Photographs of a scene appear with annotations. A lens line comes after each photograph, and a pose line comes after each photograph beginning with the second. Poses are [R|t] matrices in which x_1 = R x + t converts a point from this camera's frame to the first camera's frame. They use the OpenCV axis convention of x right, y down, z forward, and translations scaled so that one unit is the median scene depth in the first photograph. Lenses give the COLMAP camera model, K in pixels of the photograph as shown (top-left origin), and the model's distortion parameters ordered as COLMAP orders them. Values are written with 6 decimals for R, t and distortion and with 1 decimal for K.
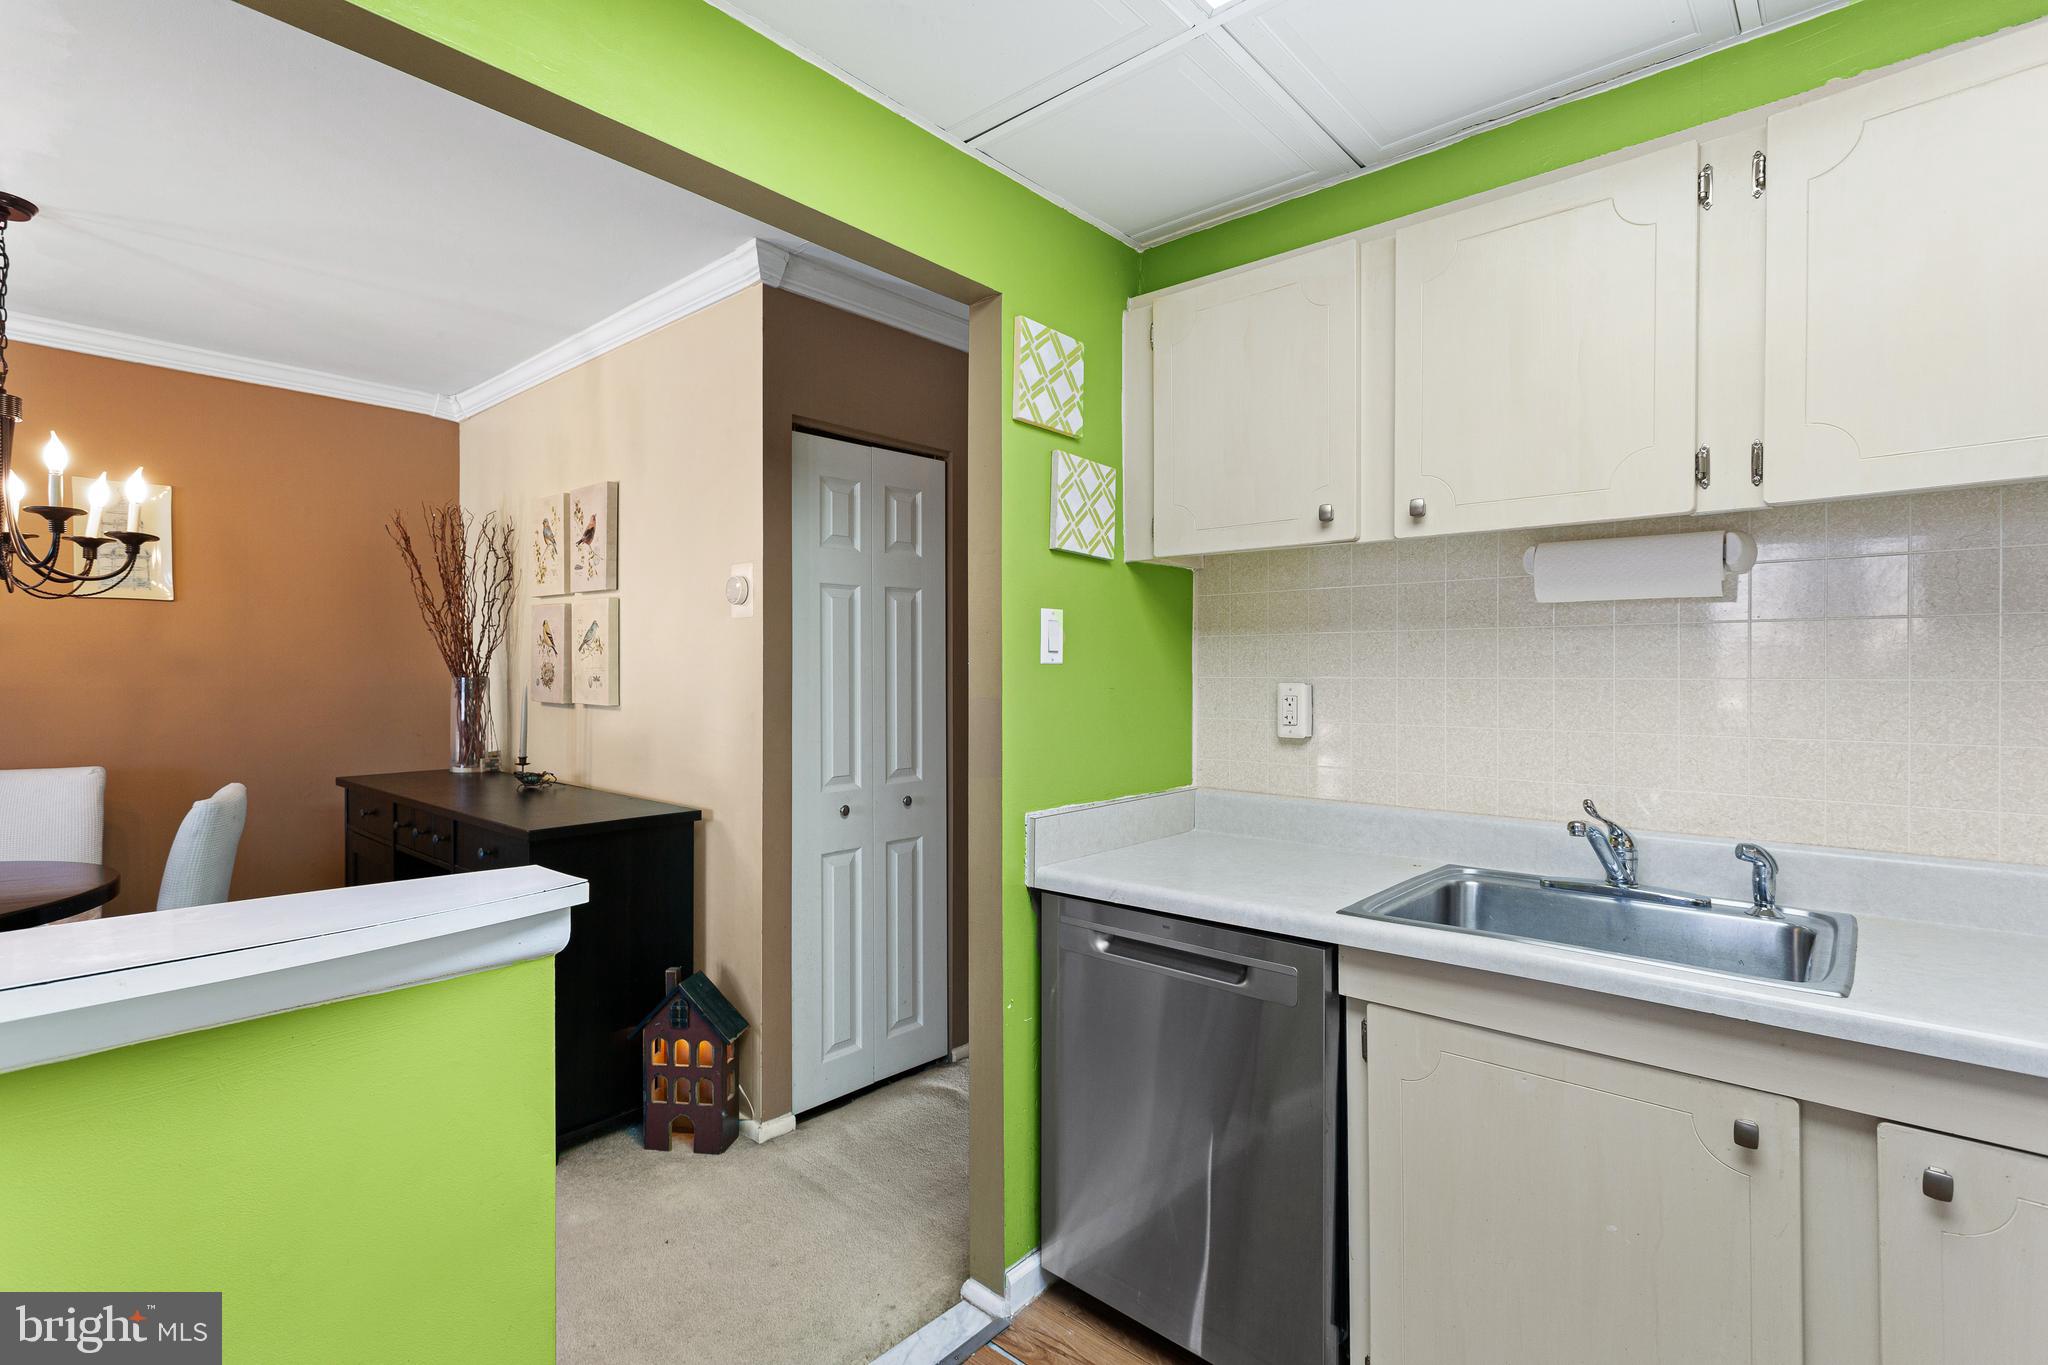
lens RADIAL K [[971.1, 0, 1017.7], [0, 971.1, 677.2], [0, 0, 1]] dist [0.002357, 0.000059]
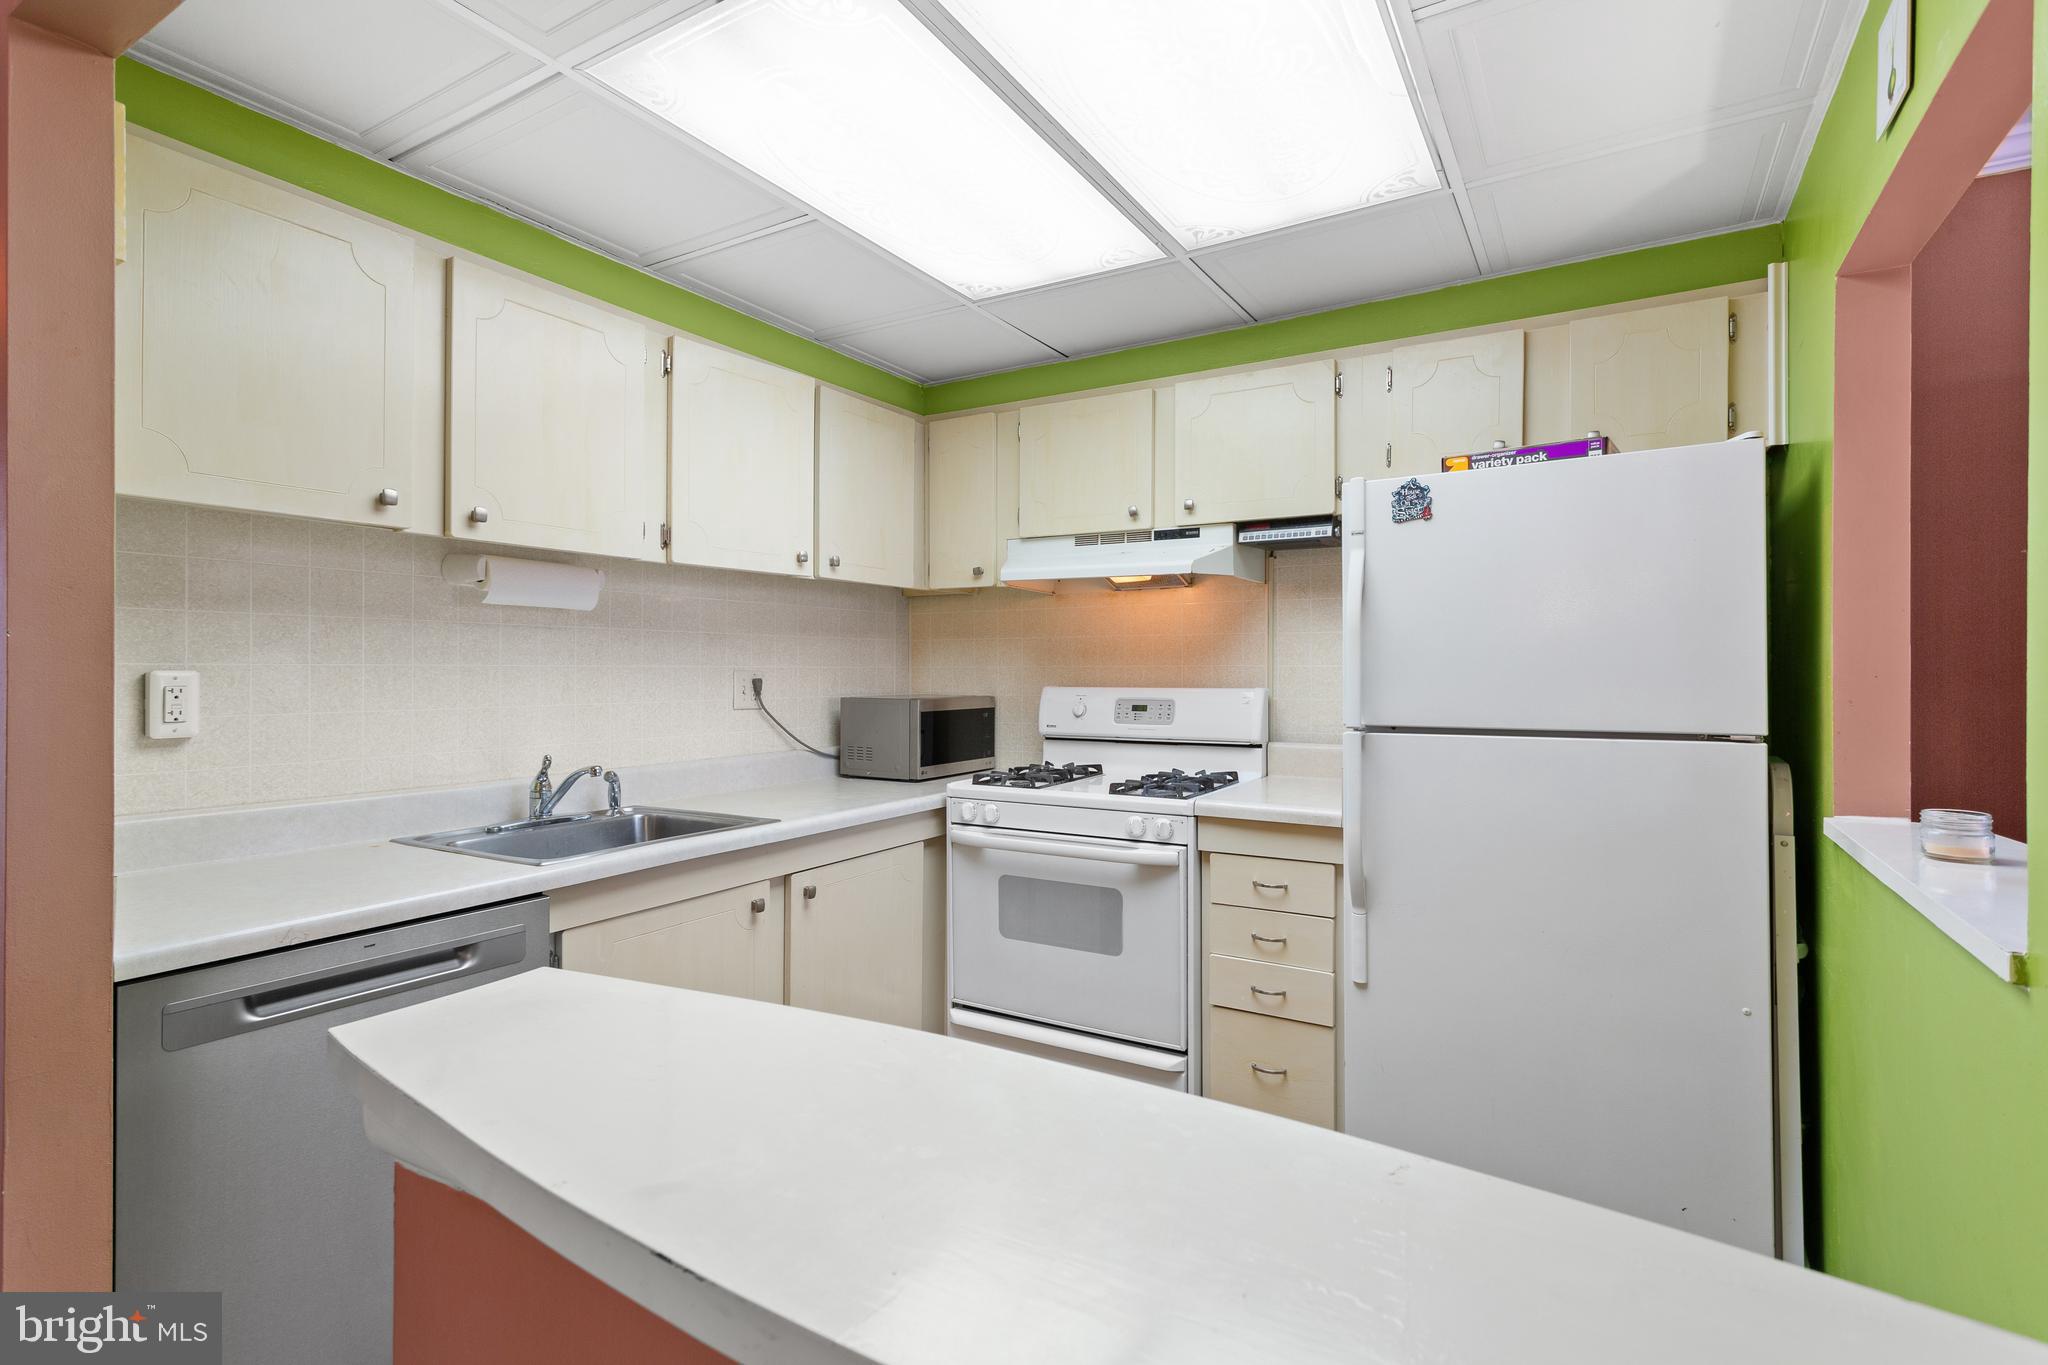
lens RADIAL K [[971.1, 0, 1019.3], [0, 971.1, 674.6], [0, 0, 1]] dist [0.002357, 0.000059]
pose [[-0.195436, -0.009504, 0.980670, -0.729725], [-0.004335, 0.999952, 0.008827, -0.000638], [-0.980707, -0.002527, -0.195468, 0.526441]]
